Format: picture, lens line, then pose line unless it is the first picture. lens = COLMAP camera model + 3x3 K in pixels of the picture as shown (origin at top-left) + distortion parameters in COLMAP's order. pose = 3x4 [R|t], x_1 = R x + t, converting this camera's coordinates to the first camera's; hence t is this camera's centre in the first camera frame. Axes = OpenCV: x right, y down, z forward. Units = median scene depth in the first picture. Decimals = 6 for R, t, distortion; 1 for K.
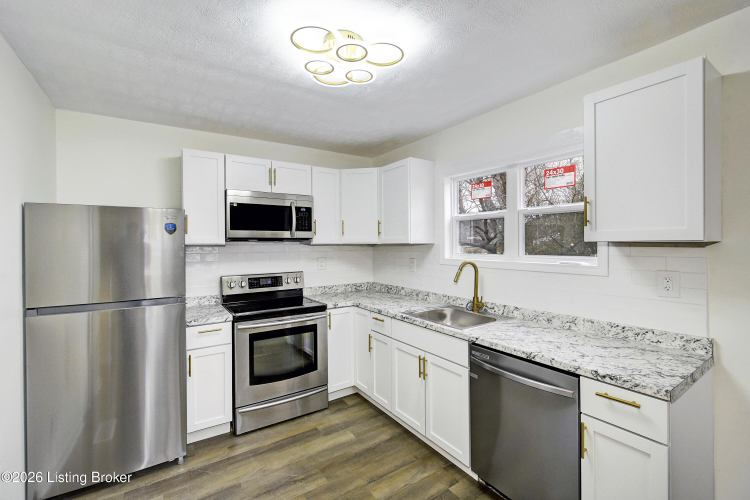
lens RADIAL K [[333.1, 0, 374.5], [0, 333.1, 245.0], [0, 0, 1]] dist [0.018557, -0.001840]
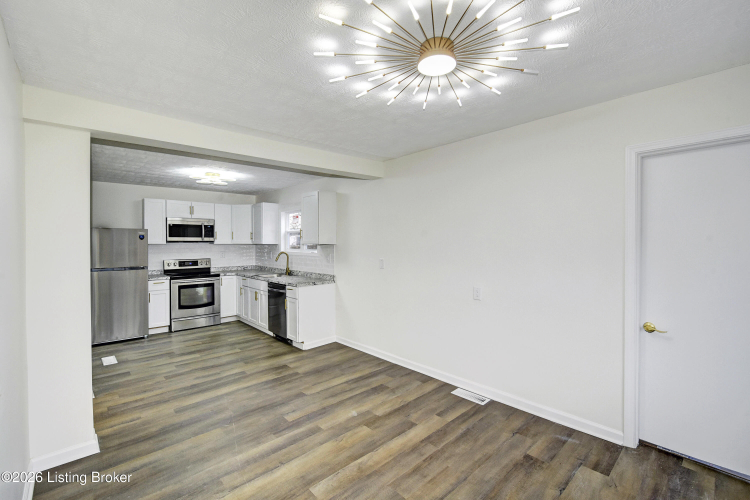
lens RADIAL K [[333.1, 0, 374.0], [0, 333.1, 245.4], [0, 0, 1]] dist [0.018557, -0.001840]
pose [[0.989169, 0.006007, 0.146660, 0.497158], [-0.006621, 0.999971, 0.003700, -0.008867], [-0.146634, -0.004631, 0.989180, -1.183318]]
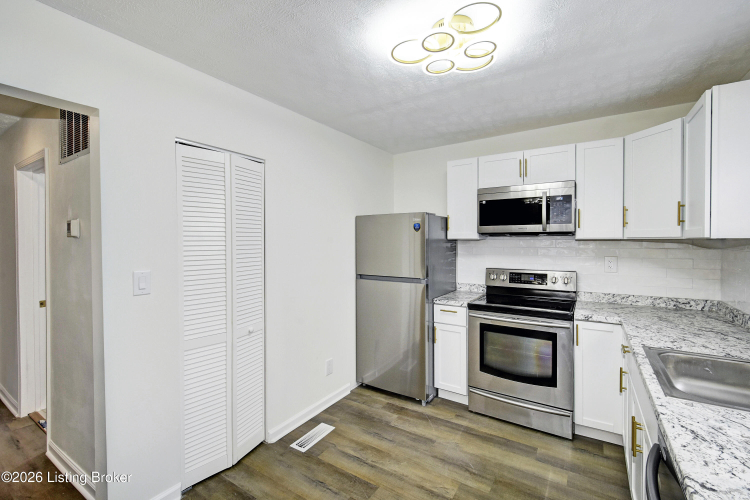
lens RADIAL K [[333.1, 0, 378.9], [0, 333.1, 244.7], [0, 0, 1]] dist [0.018557, -0.001840]
pose [[0.409271, 0.019747, -0.912199, 0.413880], [-0.001590, 0.999780, 0.020929, -0.005574], [0.912411, -0.007115, 0.409212, 0.241872]]
